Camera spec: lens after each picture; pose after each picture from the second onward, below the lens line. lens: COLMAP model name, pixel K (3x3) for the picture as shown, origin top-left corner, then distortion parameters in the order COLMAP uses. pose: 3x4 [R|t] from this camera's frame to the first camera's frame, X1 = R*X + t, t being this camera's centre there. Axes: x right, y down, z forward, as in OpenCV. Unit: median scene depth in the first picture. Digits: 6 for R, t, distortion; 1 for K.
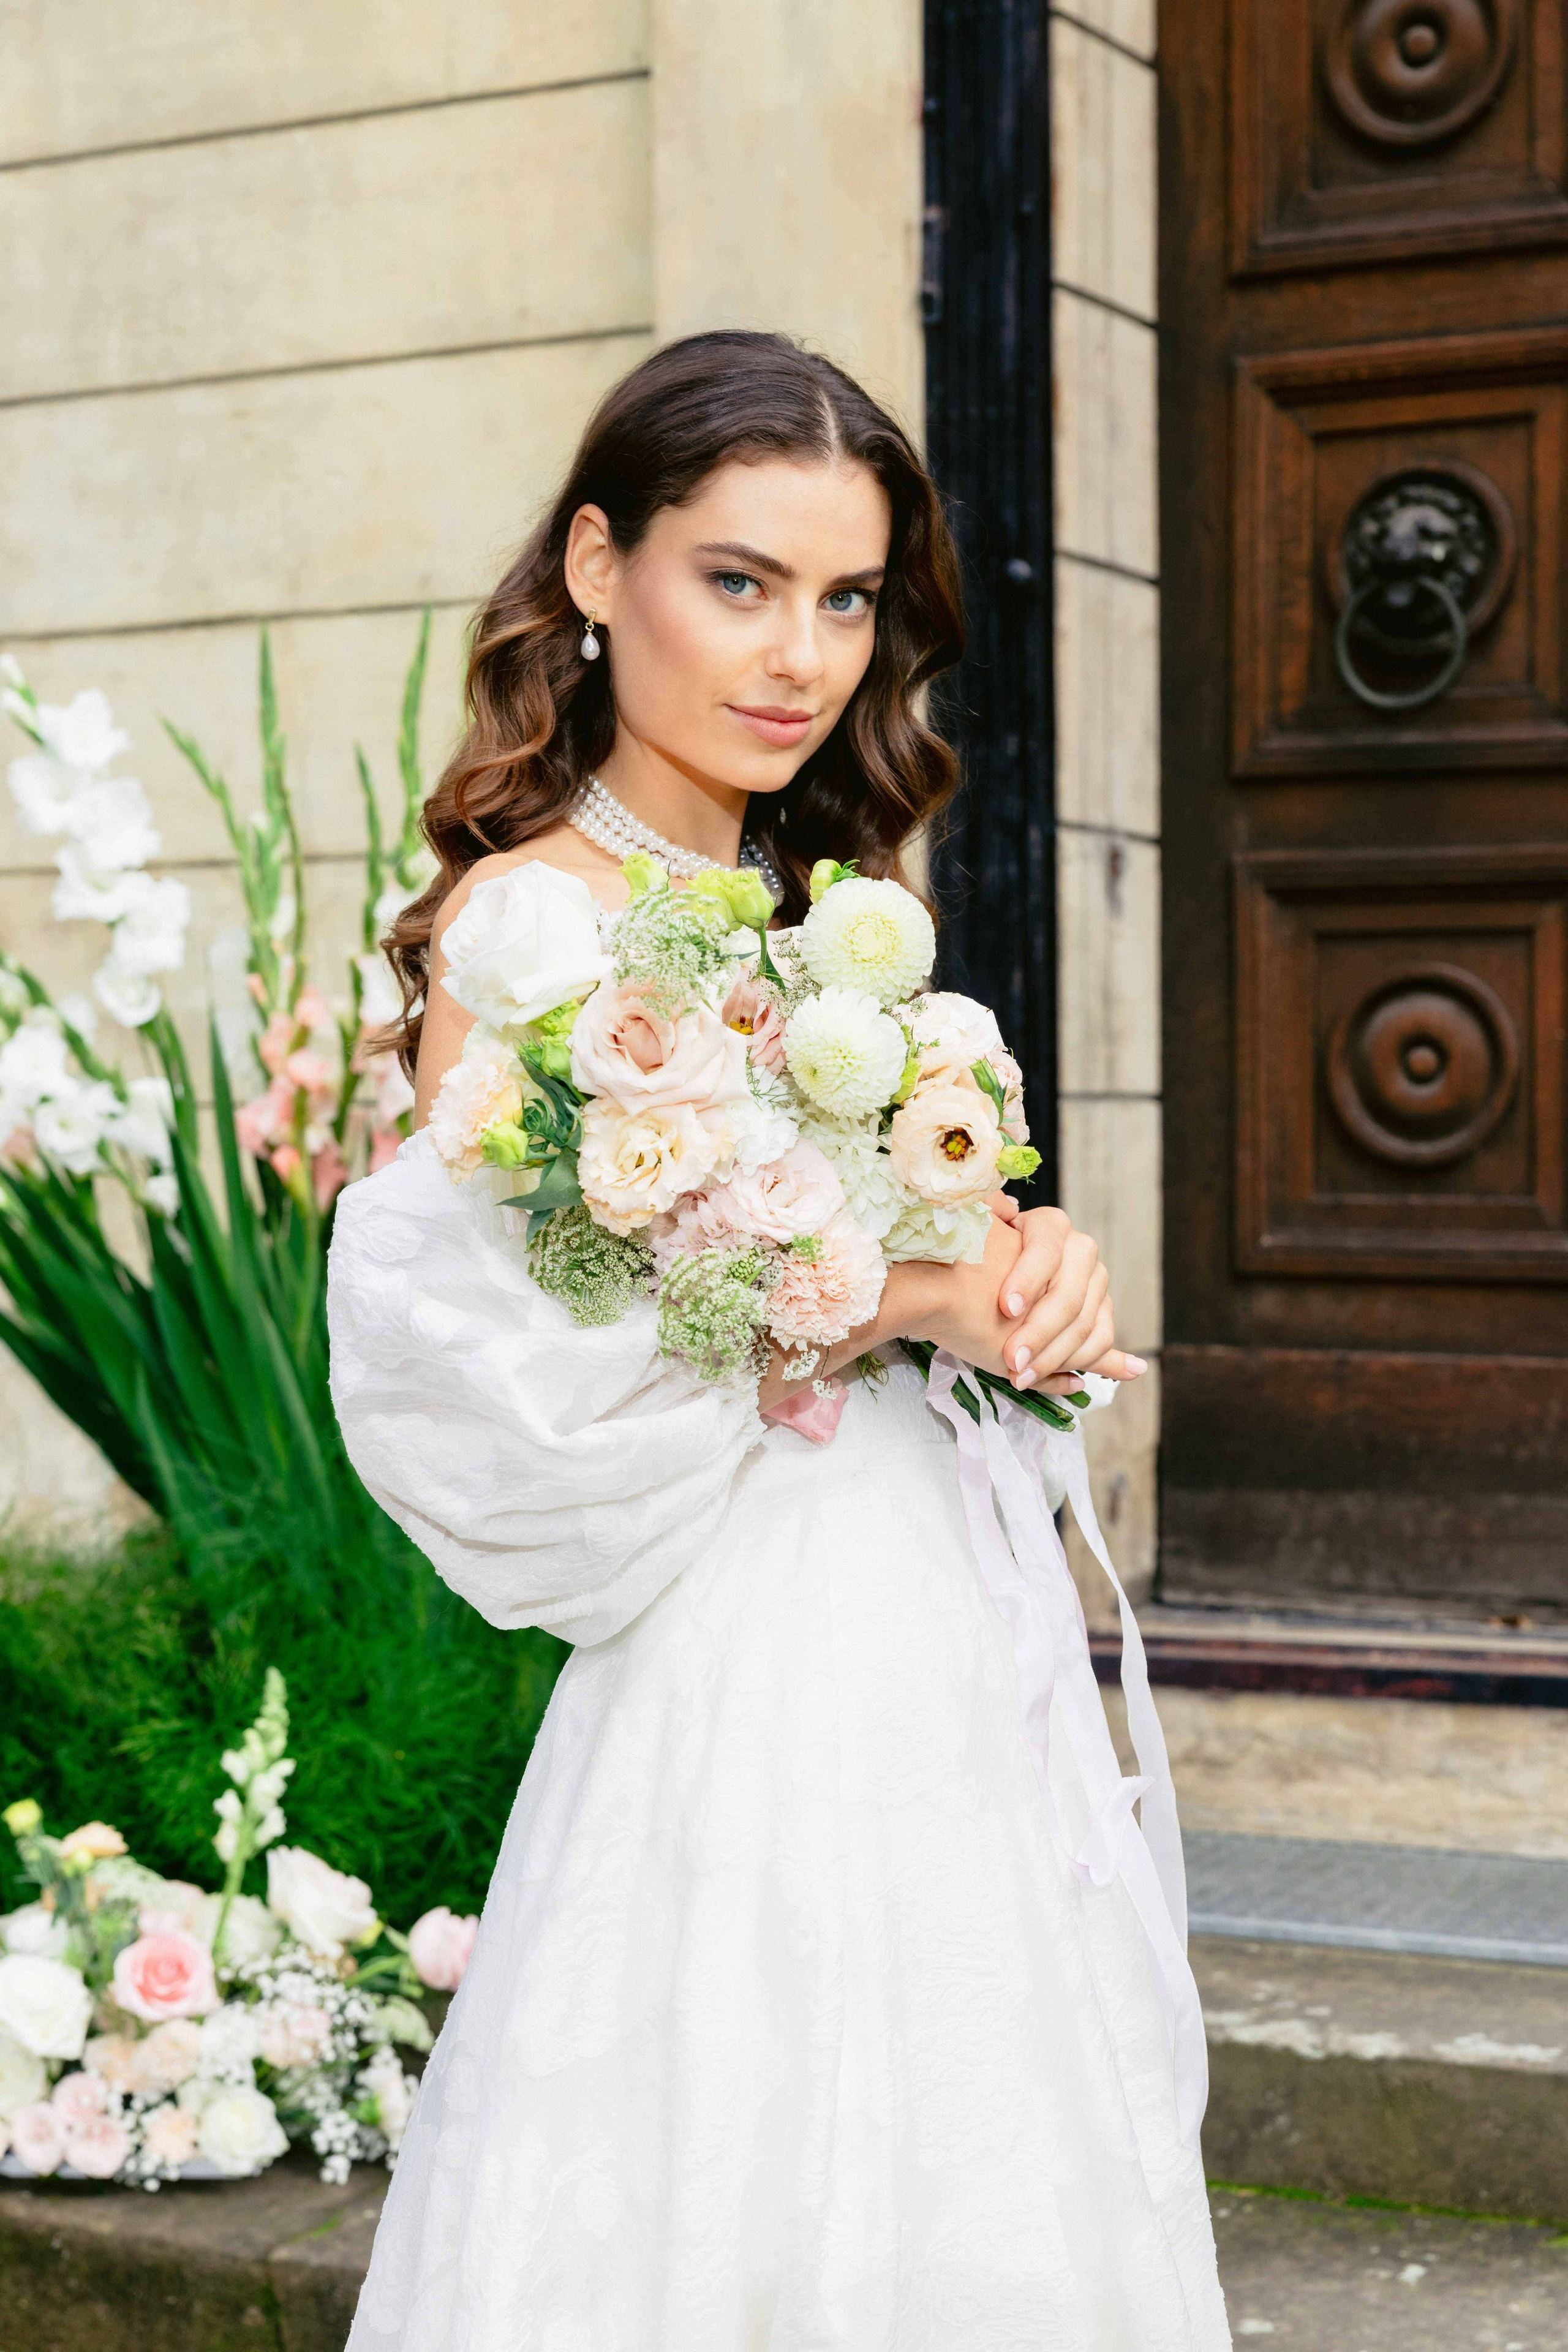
lens RADIAL K [[4070.7, 0, 750.4], [0, 4070.7, 1240.0], [0, 0, 1]] dist [-0.003107, 0.000000]
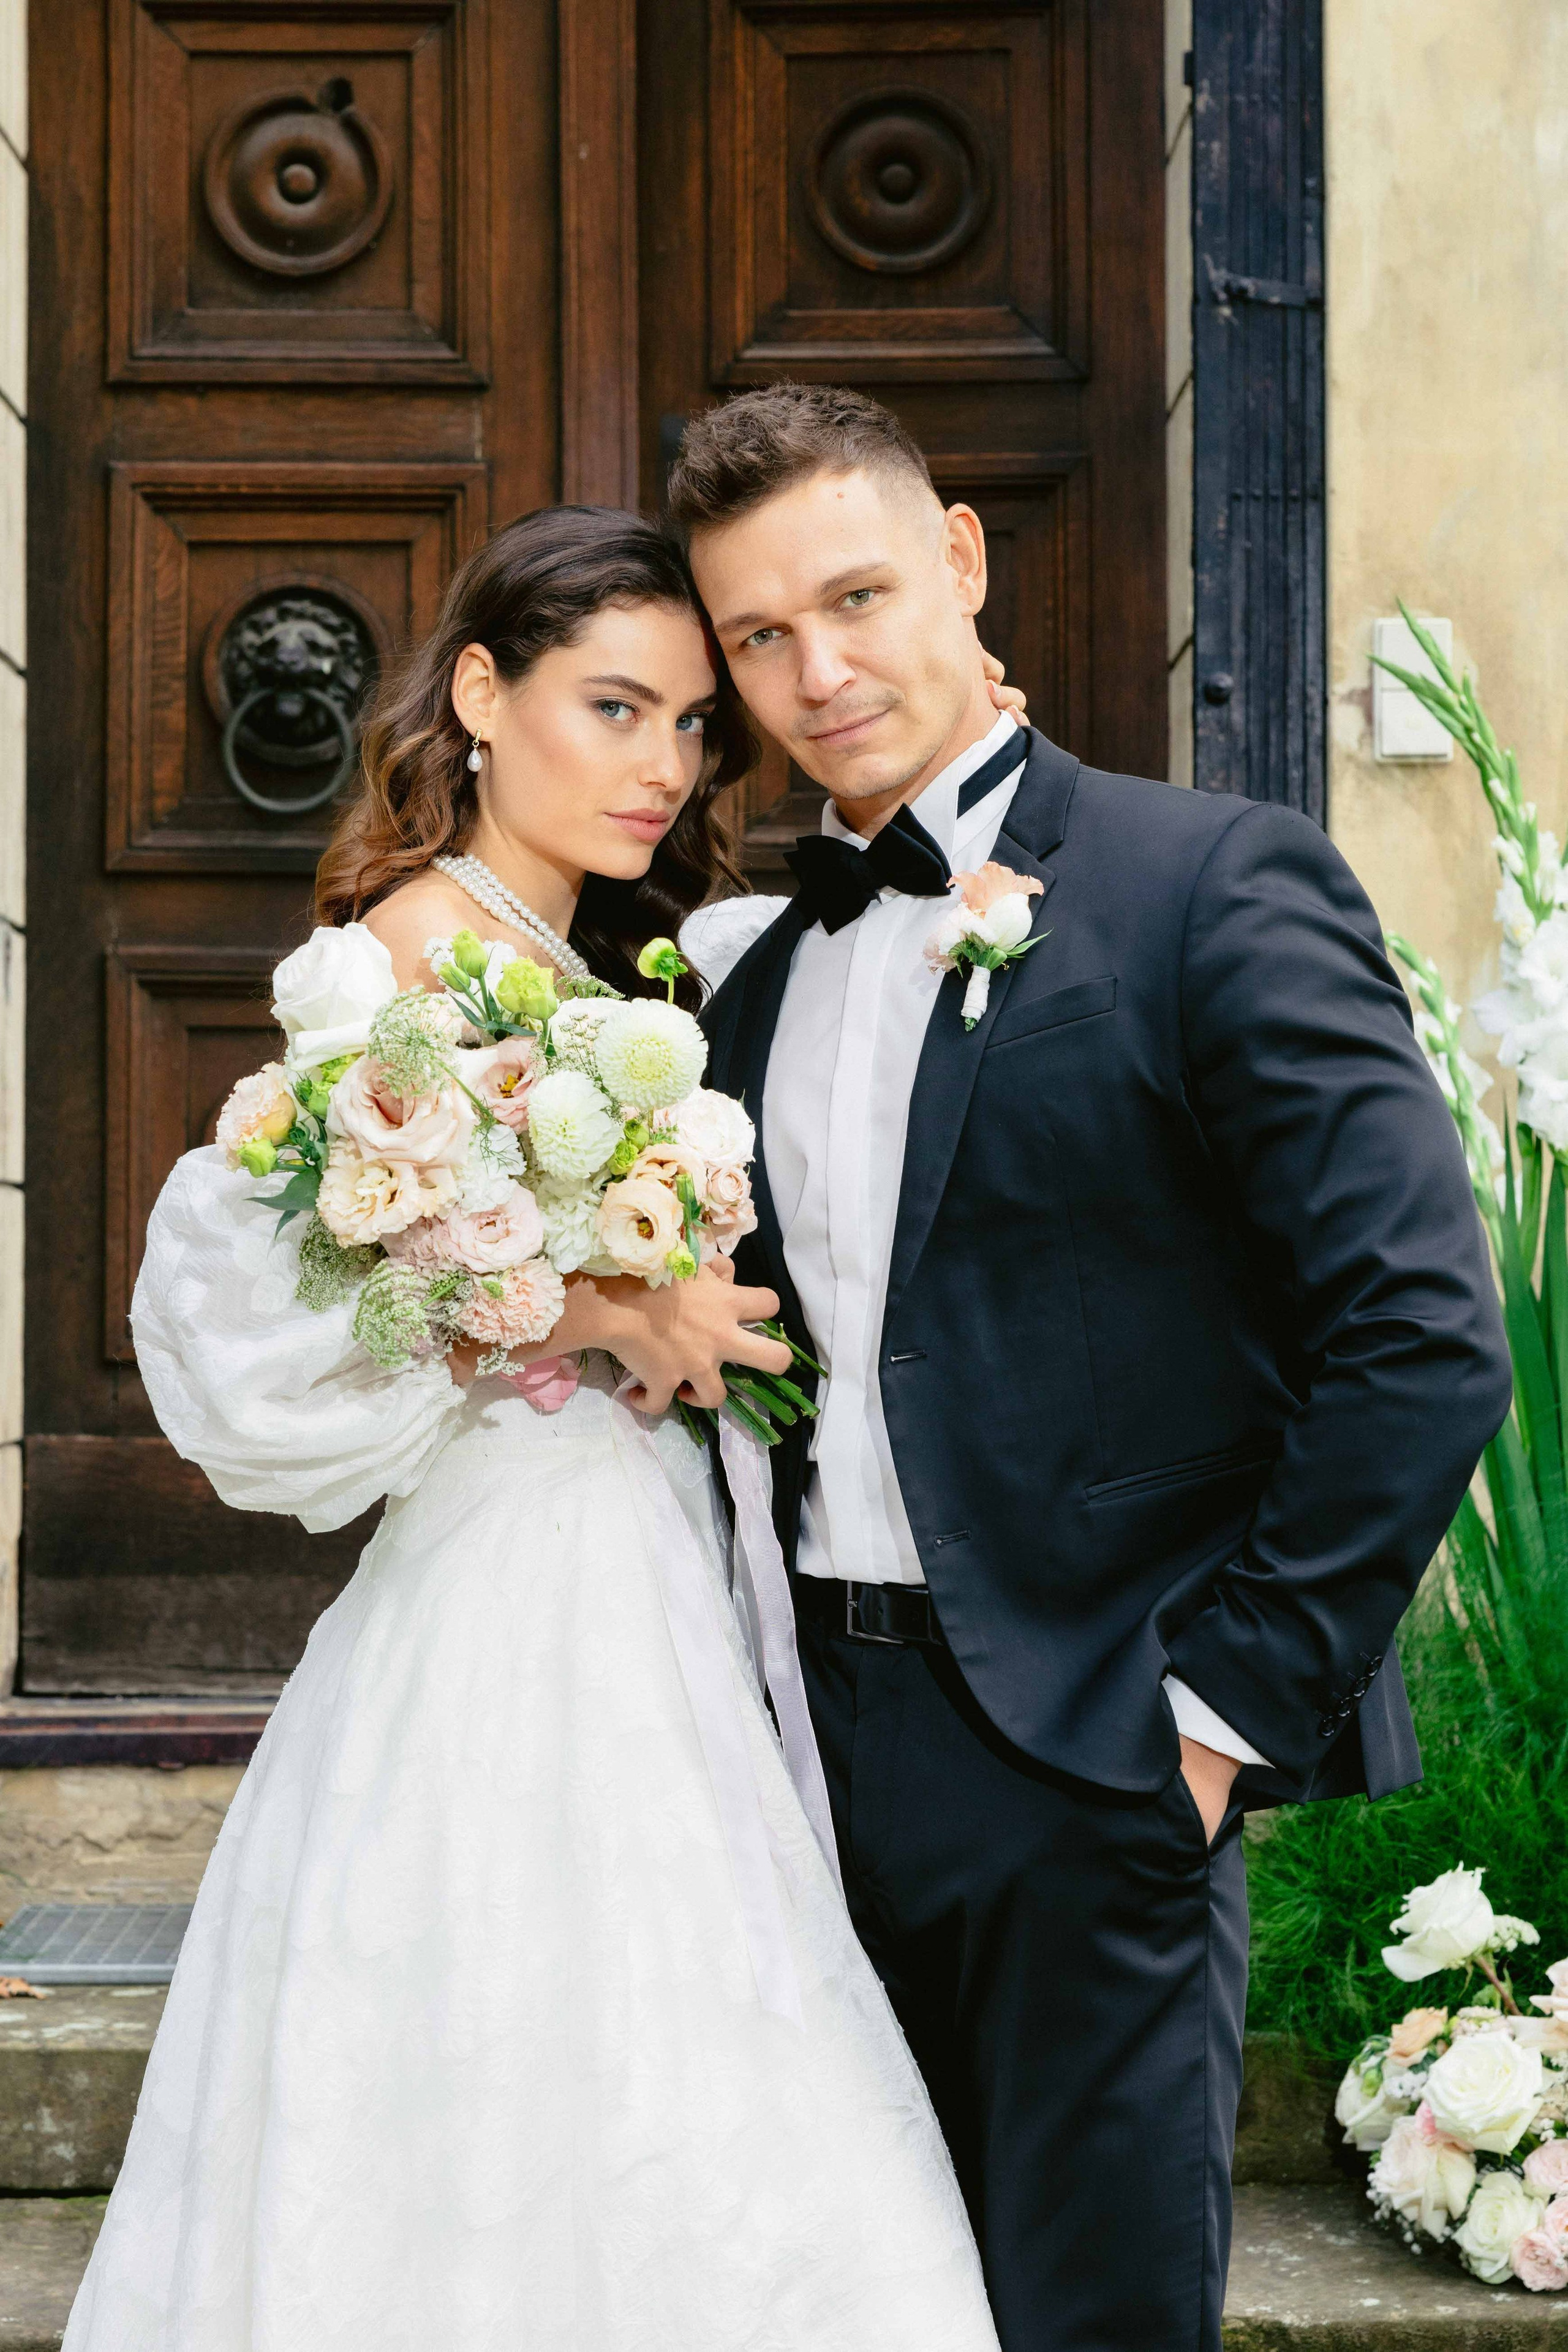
lens RADIAL K [[4863.6, 0, 789.5], [0, 4863.6, 1161.1], [0, 0, 1]] dist [-0.004703, 0.000000]
pose [[0.876222, 0.016868, 0.481612, -0.326299], [0.008713, 0.998669, -0.050830, 0.022343], [-0.481829, 0.048735, 0.874909, -0.143074]]
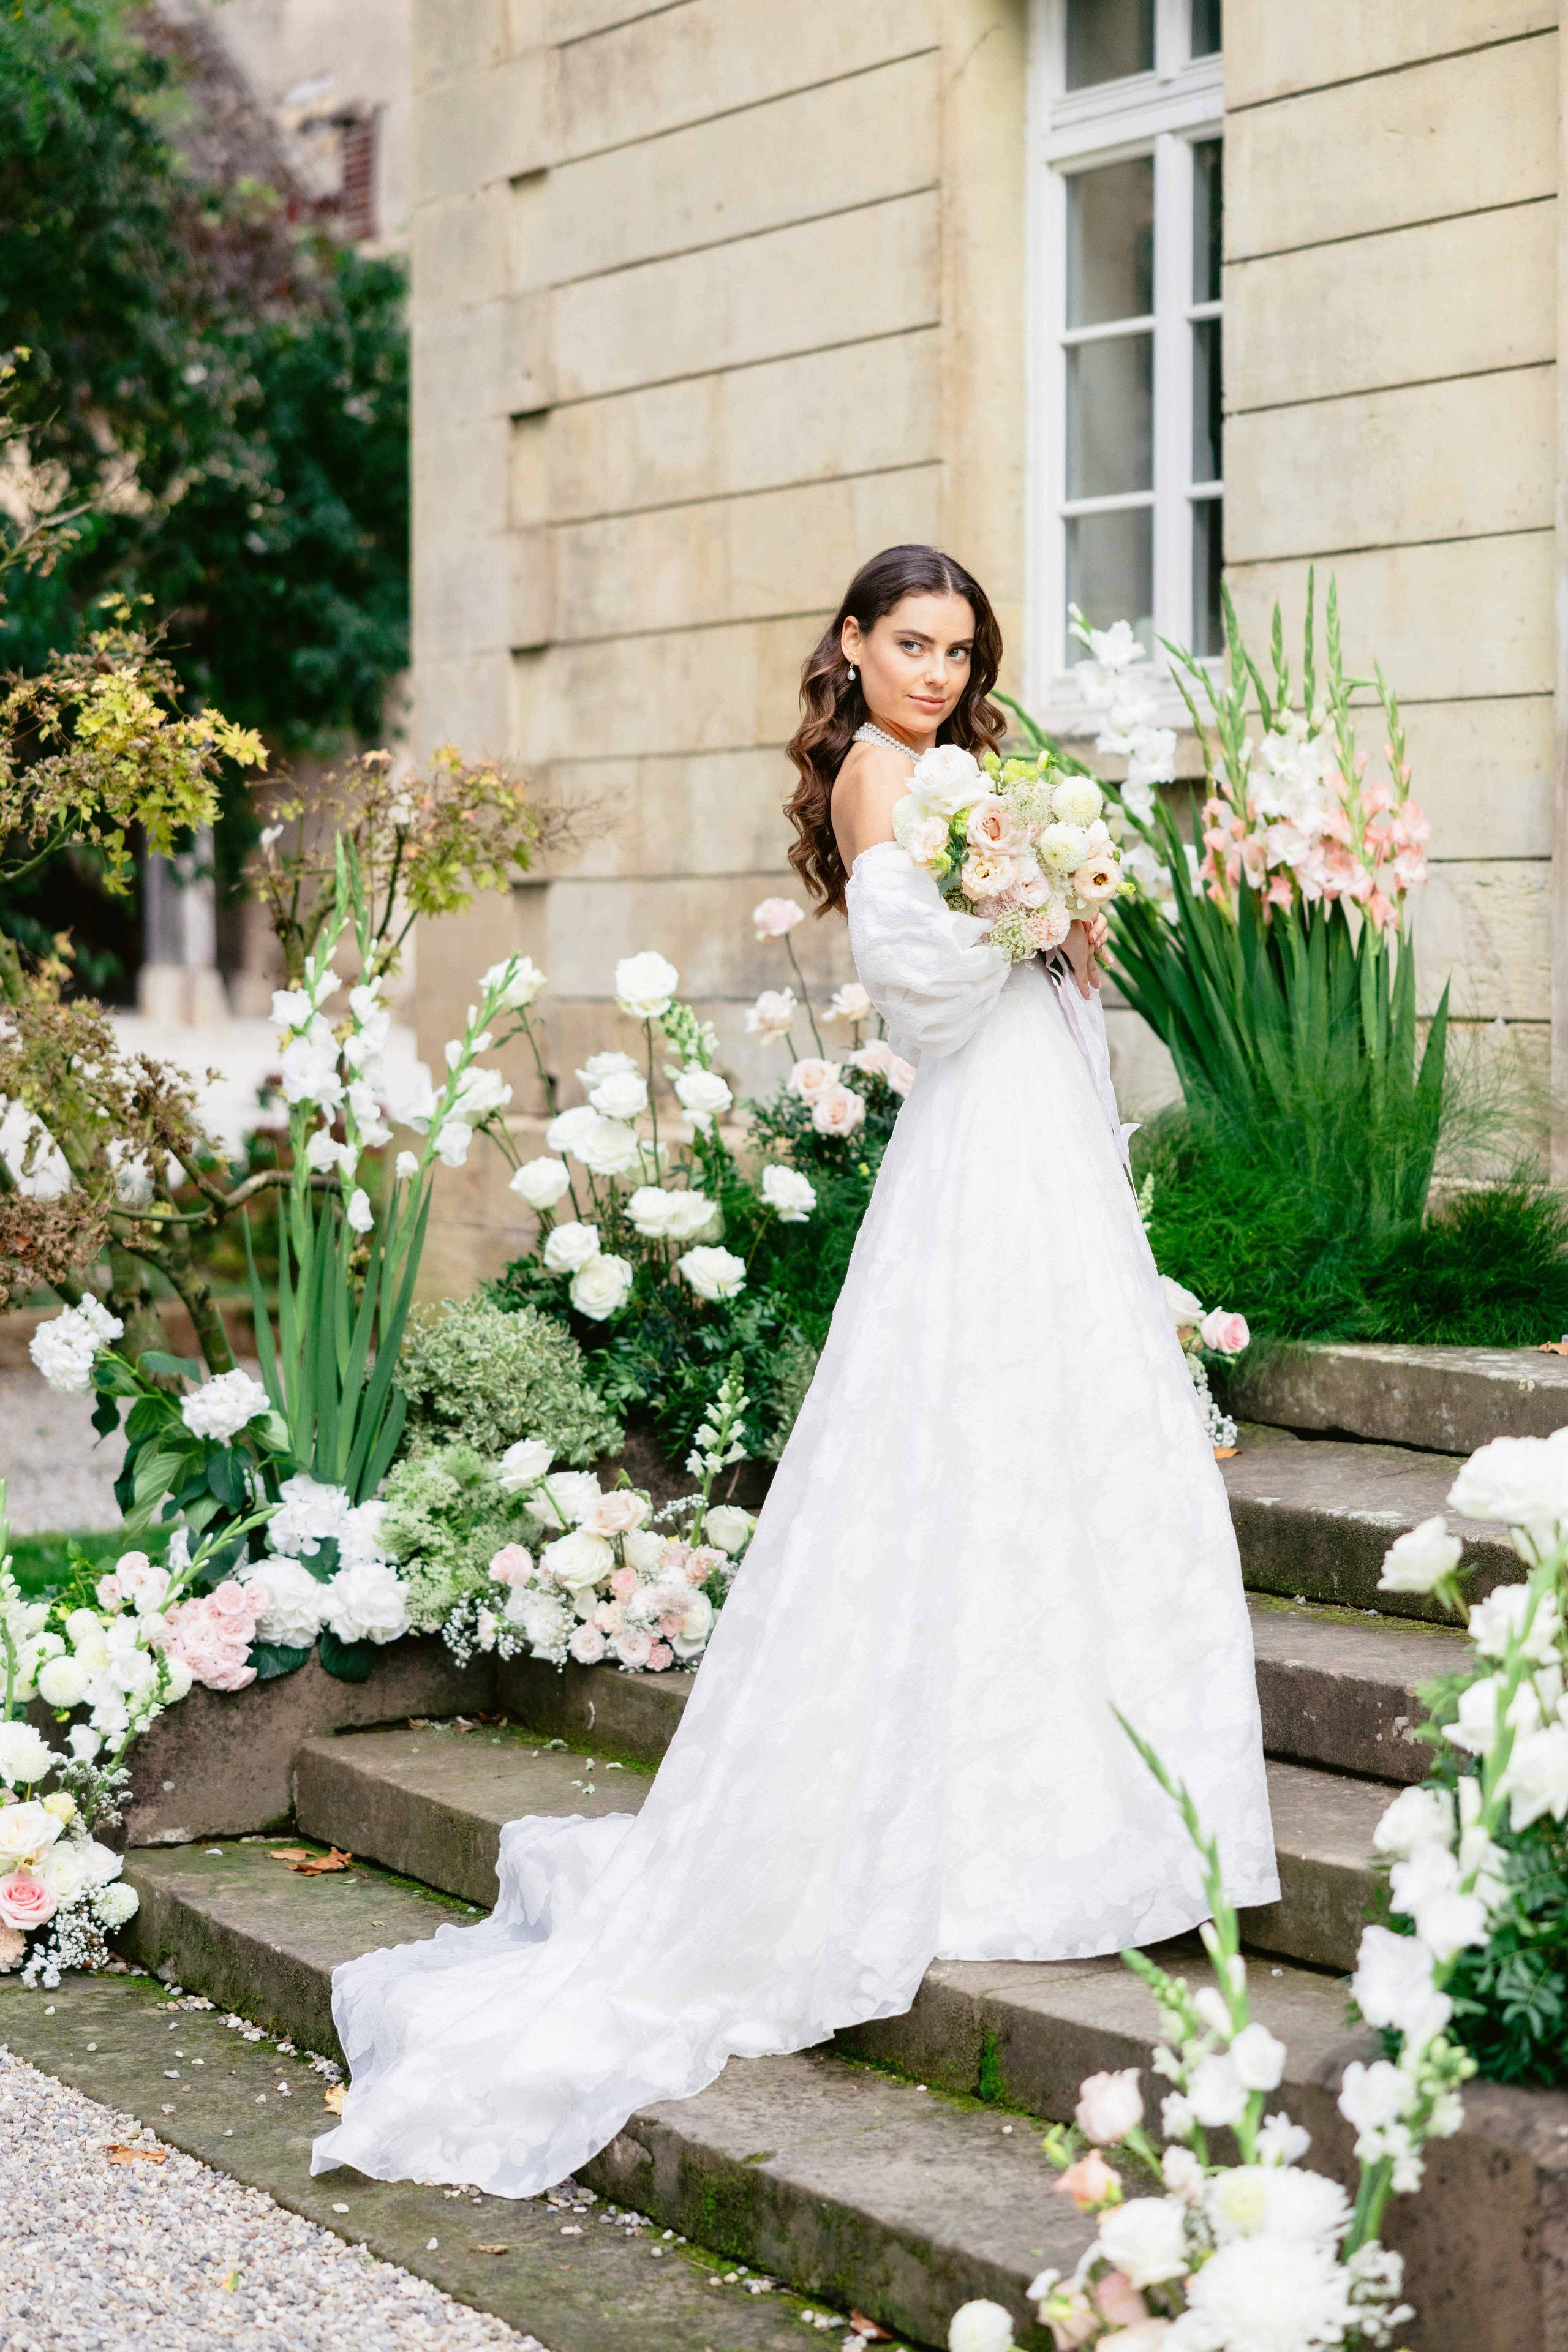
lens RADIAL K [[4688.7, 0, 783.1], [0, 4688.7, 1169.7], [0, 0, 1]] dist [0.005996, 0.000000]
pose [[0.855632, 0.031905, -0.516601, 0.682348], [-0.017119, 0.999297, 0.033362, 0.031160], [0.517302, -0.019702, 0.855576, -0.720459]]
